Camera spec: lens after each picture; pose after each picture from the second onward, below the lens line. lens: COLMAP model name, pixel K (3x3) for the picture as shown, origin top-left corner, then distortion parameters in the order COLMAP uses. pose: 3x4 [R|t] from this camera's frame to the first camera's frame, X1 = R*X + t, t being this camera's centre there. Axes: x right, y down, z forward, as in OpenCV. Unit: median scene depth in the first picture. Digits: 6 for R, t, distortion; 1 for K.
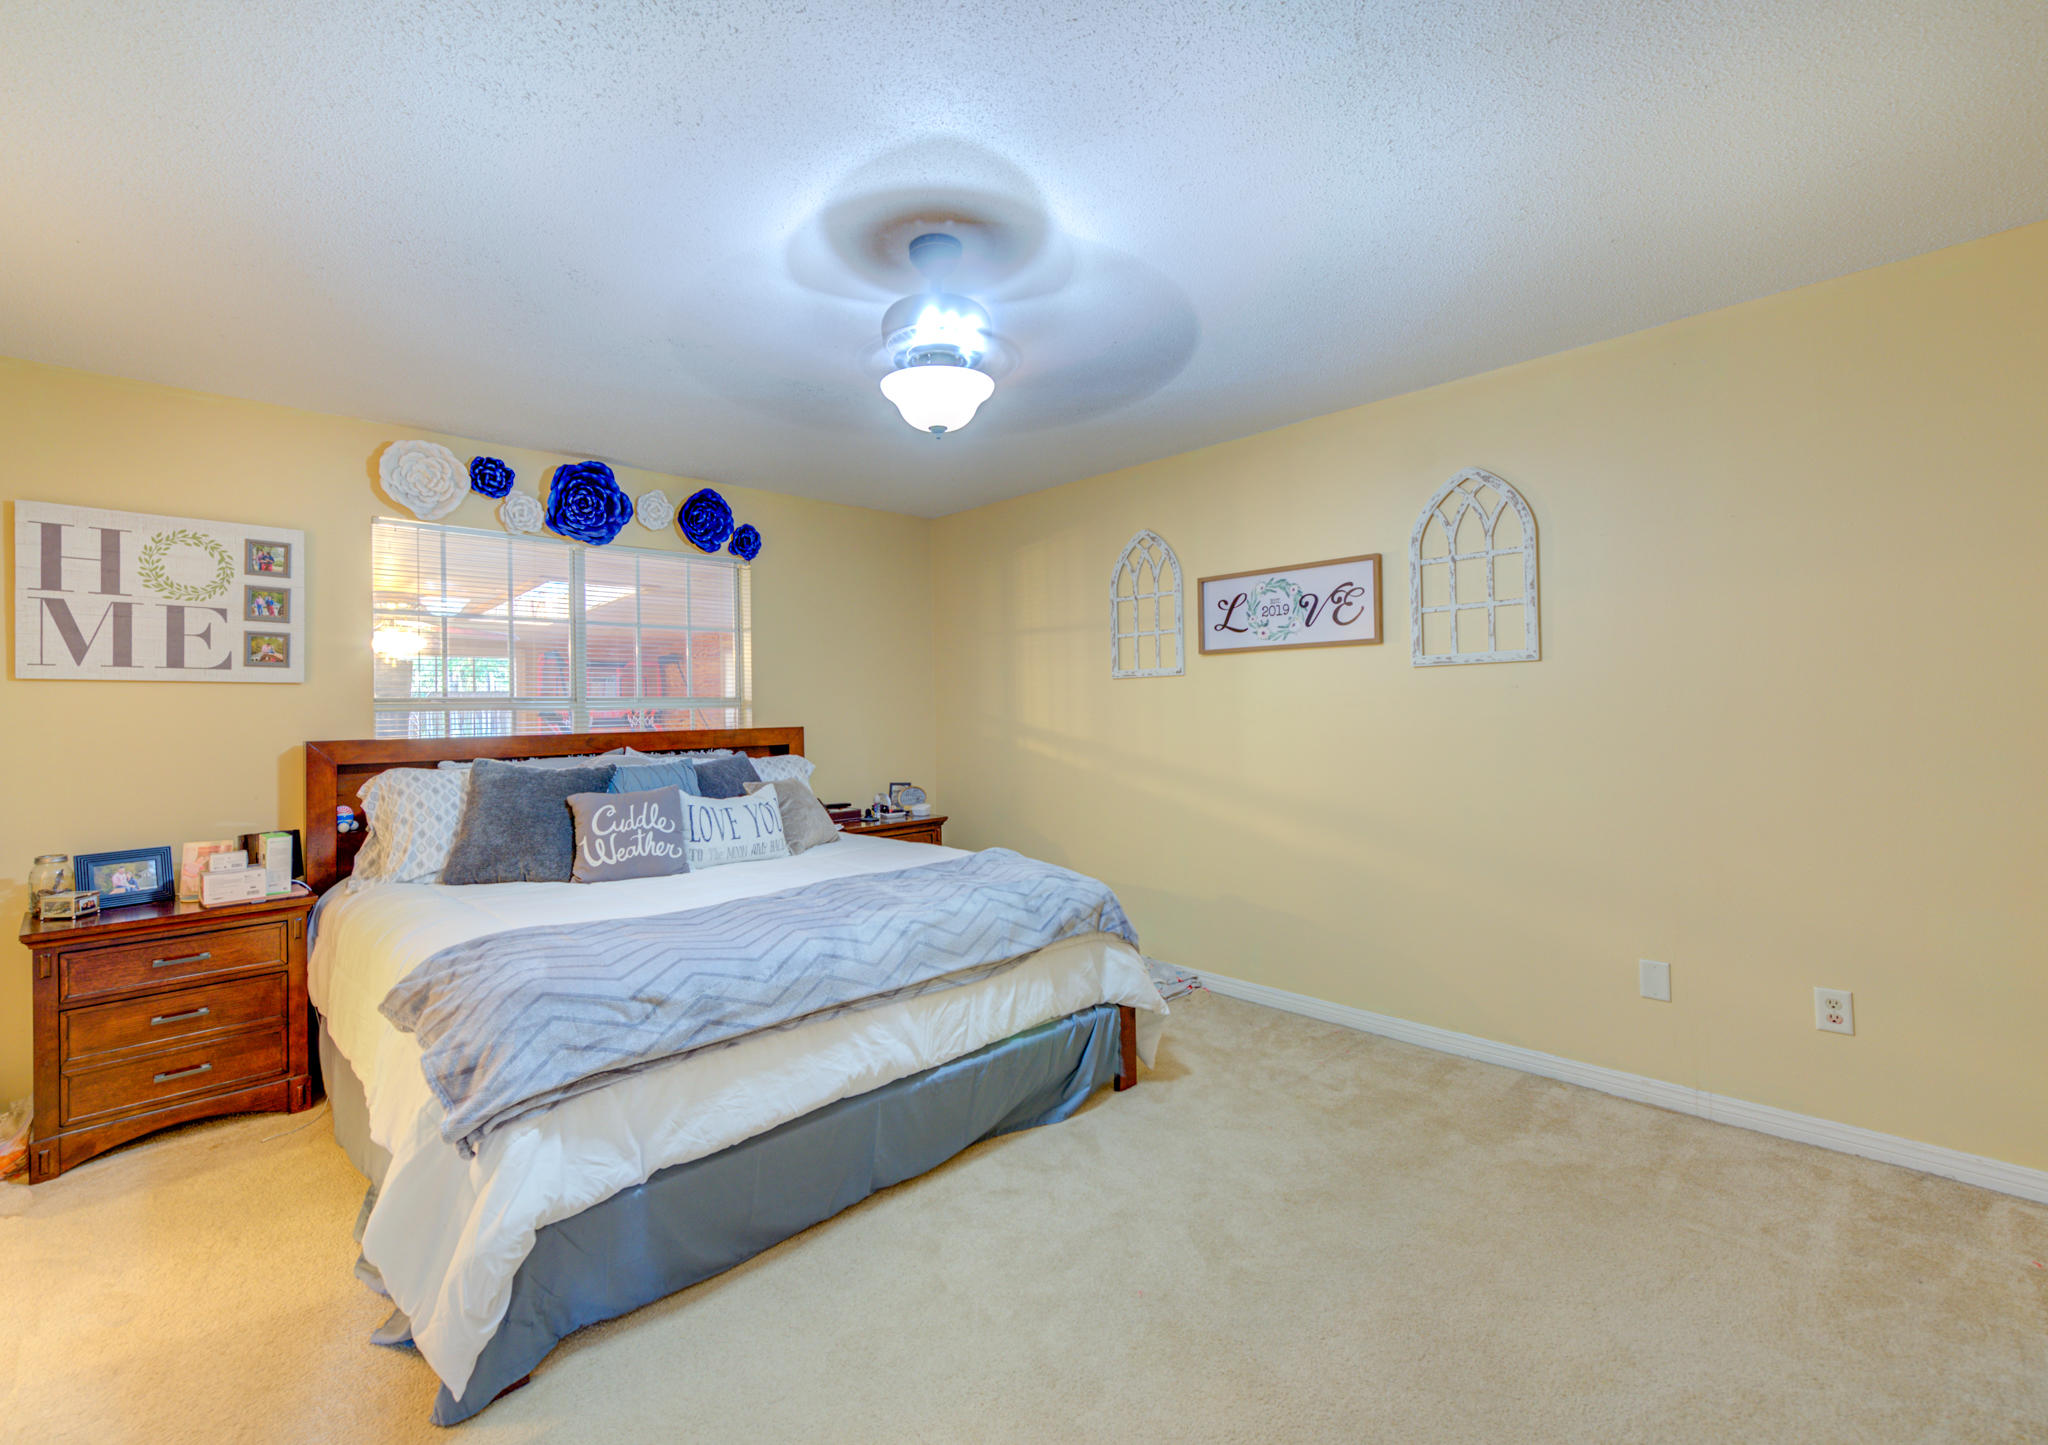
lens RADIAL K [[879.8, 0, 1022.1], [0, 879.8, 696.2], [0, 0, 1]] dist [0.002429, 0.000084]
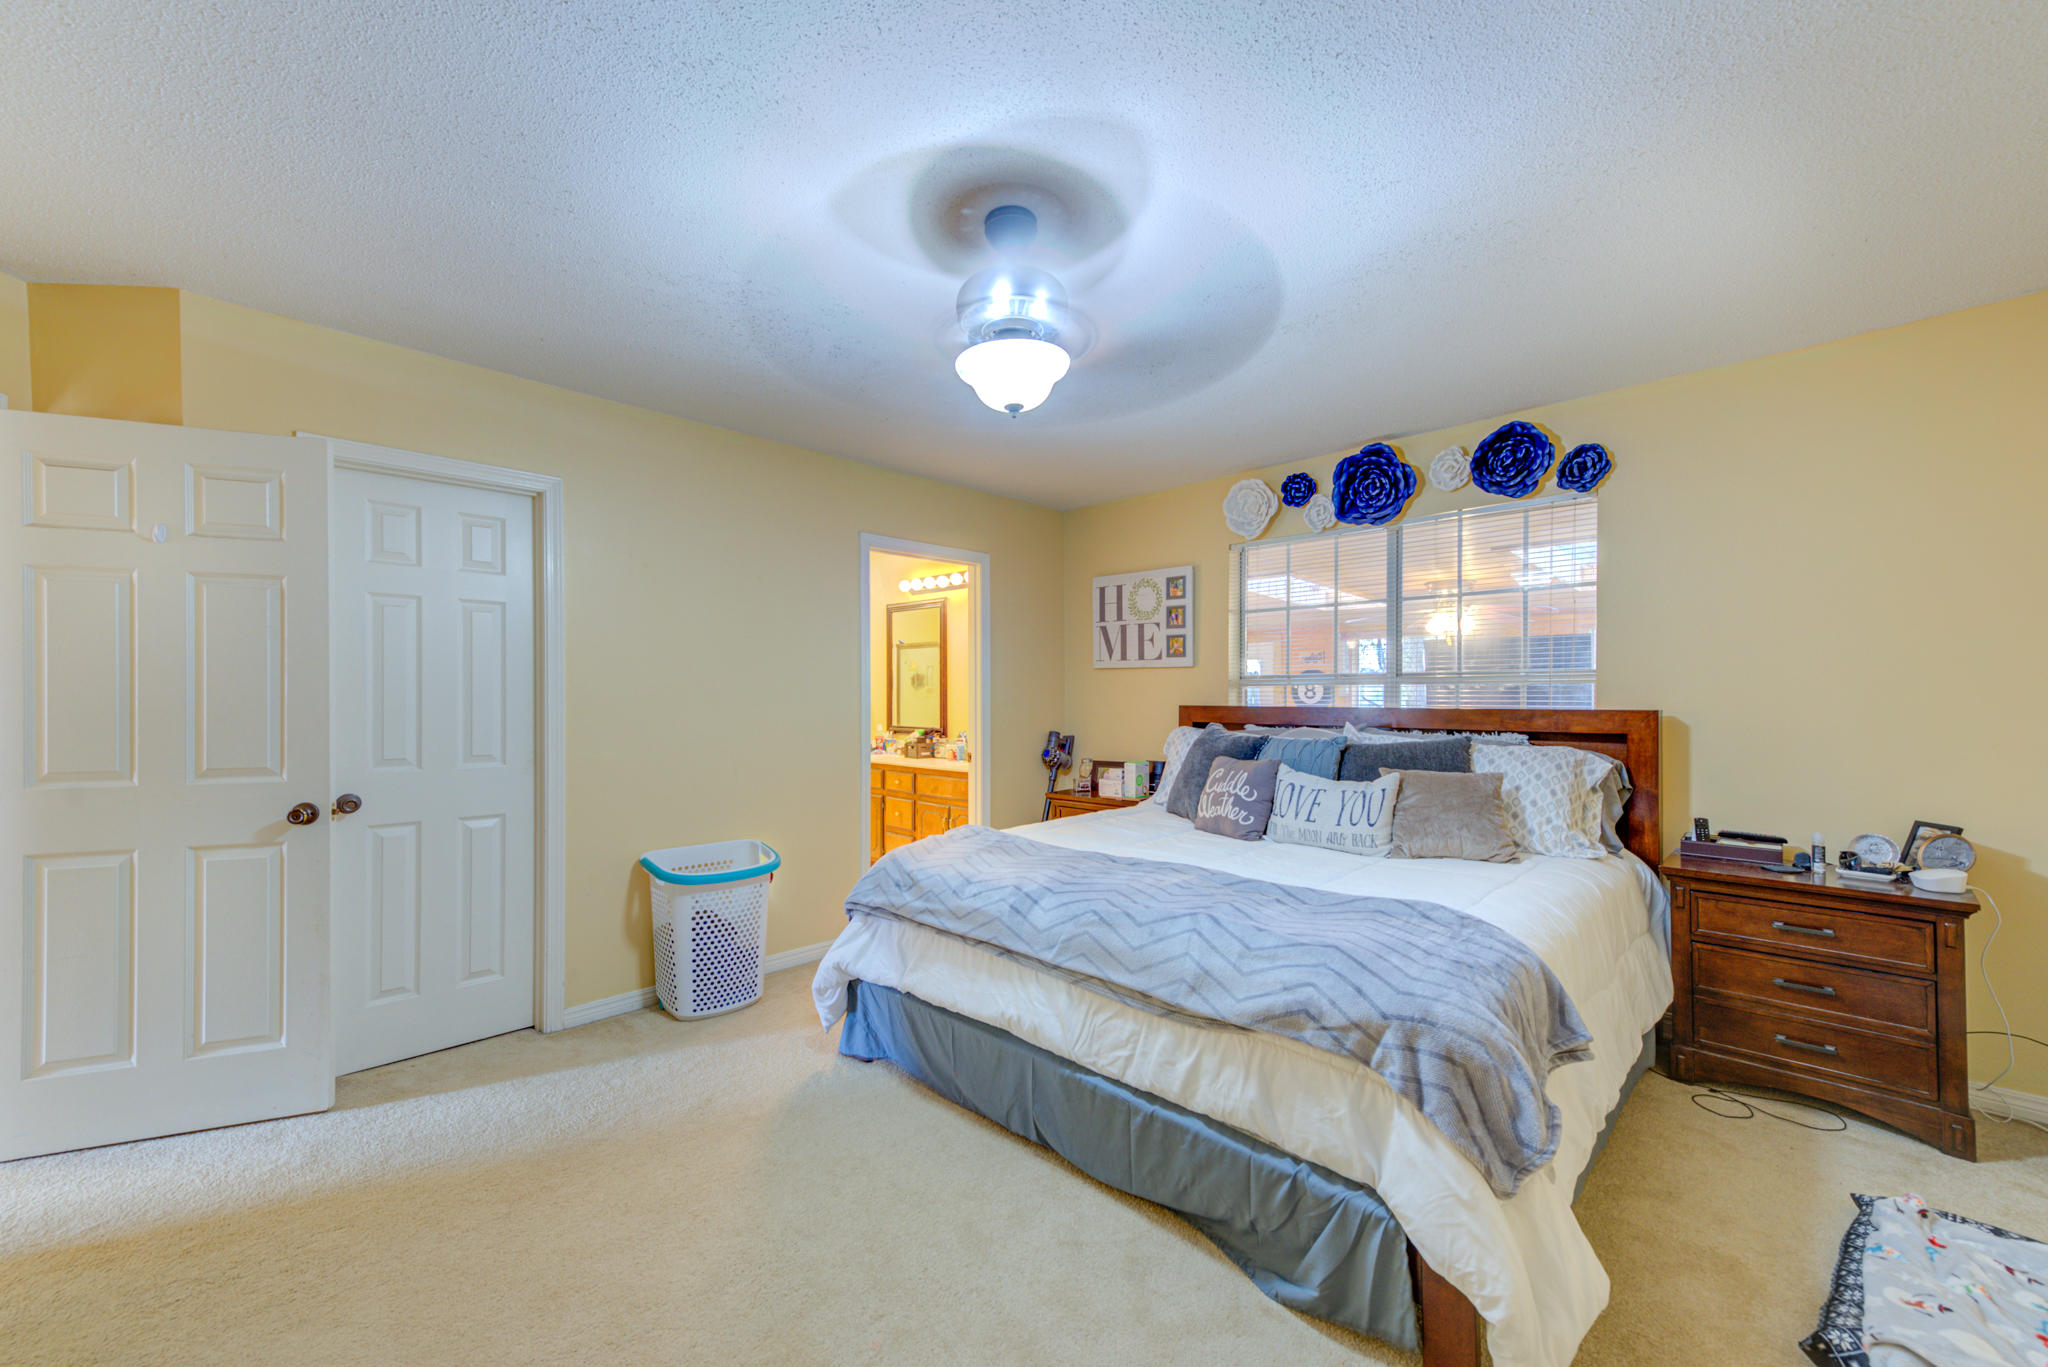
lens RADIAL K [[822.6, 0, 1022.5], [0, 822.6, 694.4], [0, 0, 1]] dist [0.021127, 0.000111]
pose [[-0.001407, 0.018207, -0.999833, 0.622205], [0.017643, 0.999679, 0.018179, 0.001499], [0.999843, -0.017614, -0.001727, 0.747495]]
